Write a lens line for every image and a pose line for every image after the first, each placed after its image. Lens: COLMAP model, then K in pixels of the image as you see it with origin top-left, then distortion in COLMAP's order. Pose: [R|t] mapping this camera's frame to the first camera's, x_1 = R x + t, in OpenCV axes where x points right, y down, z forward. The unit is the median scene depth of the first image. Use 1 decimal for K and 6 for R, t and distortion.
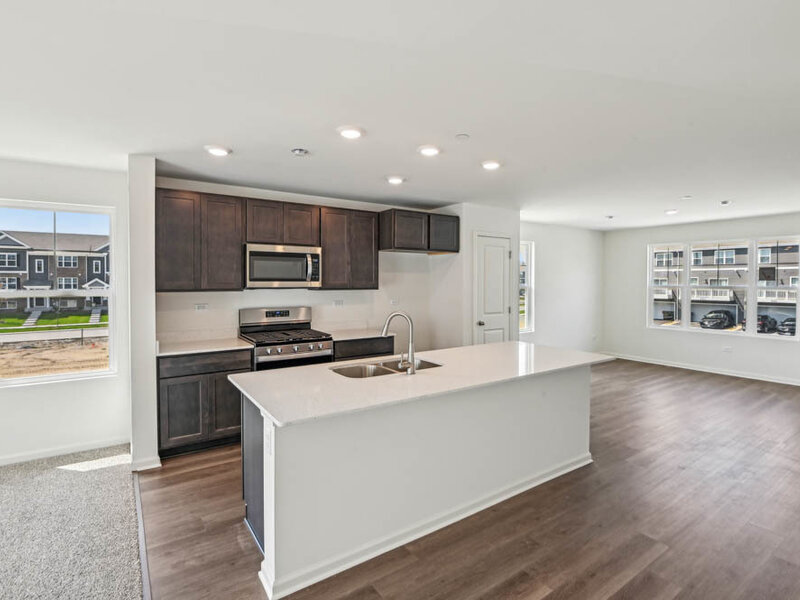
lens RADIAL K [[421.9, 0, 398.6], [0, 421.9, 279.3], [0, 0, 1]] dist [-0.002781, -0.000486]
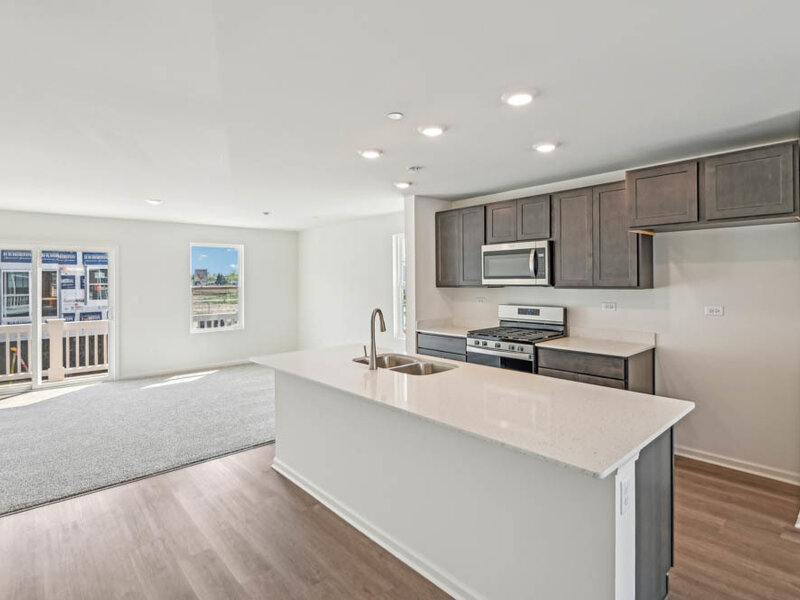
lens RADIAL K [[421.9, 0, 398.6], [0, 421.9, 279.3], [0, 0, 1]] dist [-0.002781, -0.000486]
pose [[0.123994, -0.002344, -0.992280, 0.696220], [0.014862, 0.999889, -0.000504, 0.002629], [0.992172, -0.014685, 0.124015, 0.616463]]
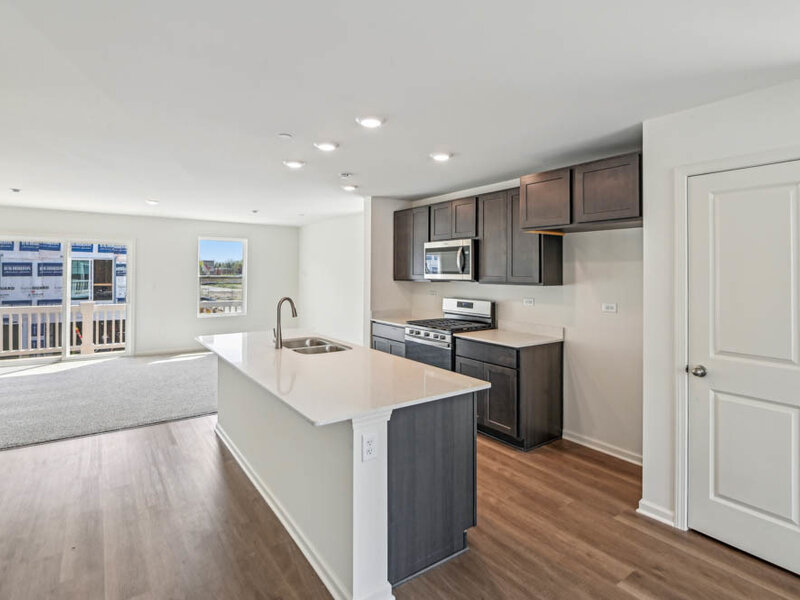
lens RADIAL K [[421.9, 0, 398.6], [0, 421.9, 279.3], [0, 0, 1]] dist [-0.002781, -0.000486]
pose [[0.011696, 0.017006, -0.999787, 0.821240], [-0.000921, 0.999855, 0.016997, -0.000089], [0.999931, 0.000722, 0.011709, 0.876986]]
